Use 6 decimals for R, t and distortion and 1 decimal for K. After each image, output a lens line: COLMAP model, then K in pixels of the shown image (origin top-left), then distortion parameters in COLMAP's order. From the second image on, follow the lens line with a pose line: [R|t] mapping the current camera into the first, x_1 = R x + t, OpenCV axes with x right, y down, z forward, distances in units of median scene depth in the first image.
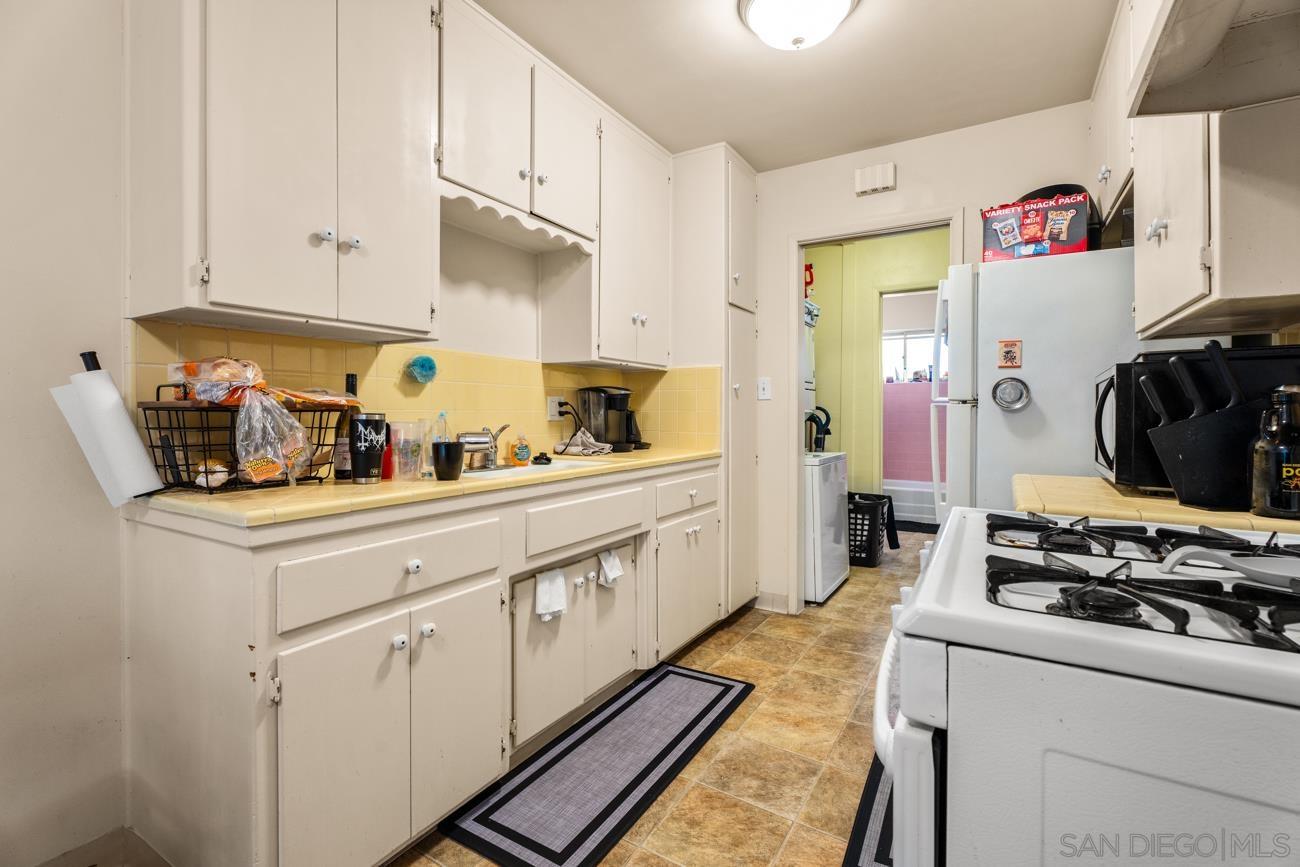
lens RADIAL K [[579.2, 0, 648.6], [0, 579.2, 421.8], [0, 0, 1]] dist [-0.000455, -0.001693]
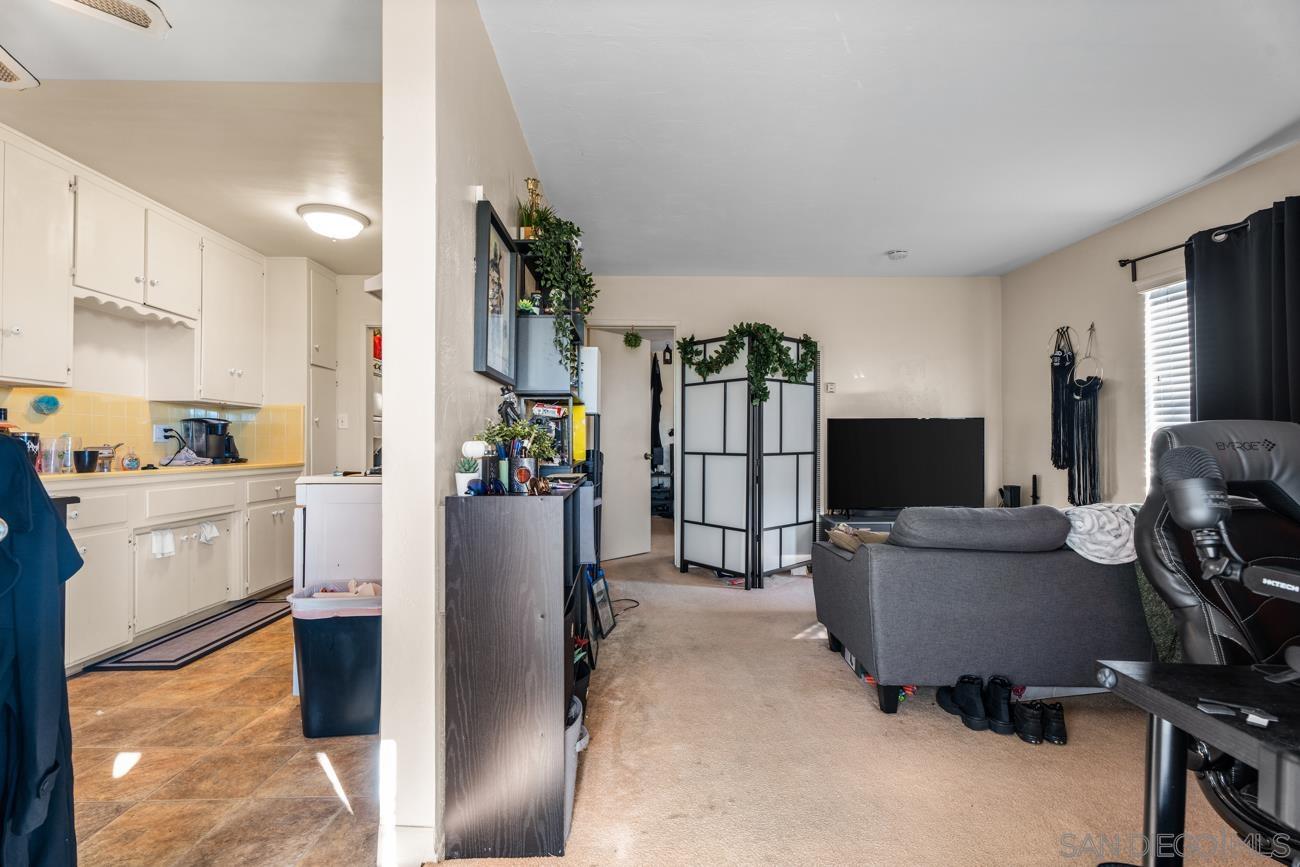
lens RADIAL K [[579.2, 0, 659.2], [0, 579.2, 441.6], [0, 0, 1]] dist [-0.000455, -0.001693]
pose [[0.835455, -0.000015, 0.549559, 0.078275], [0.011740, 0.999772, -0.017821, 0.037321], [-0.549434, 0.021341, 0.835265, -0.849703]]
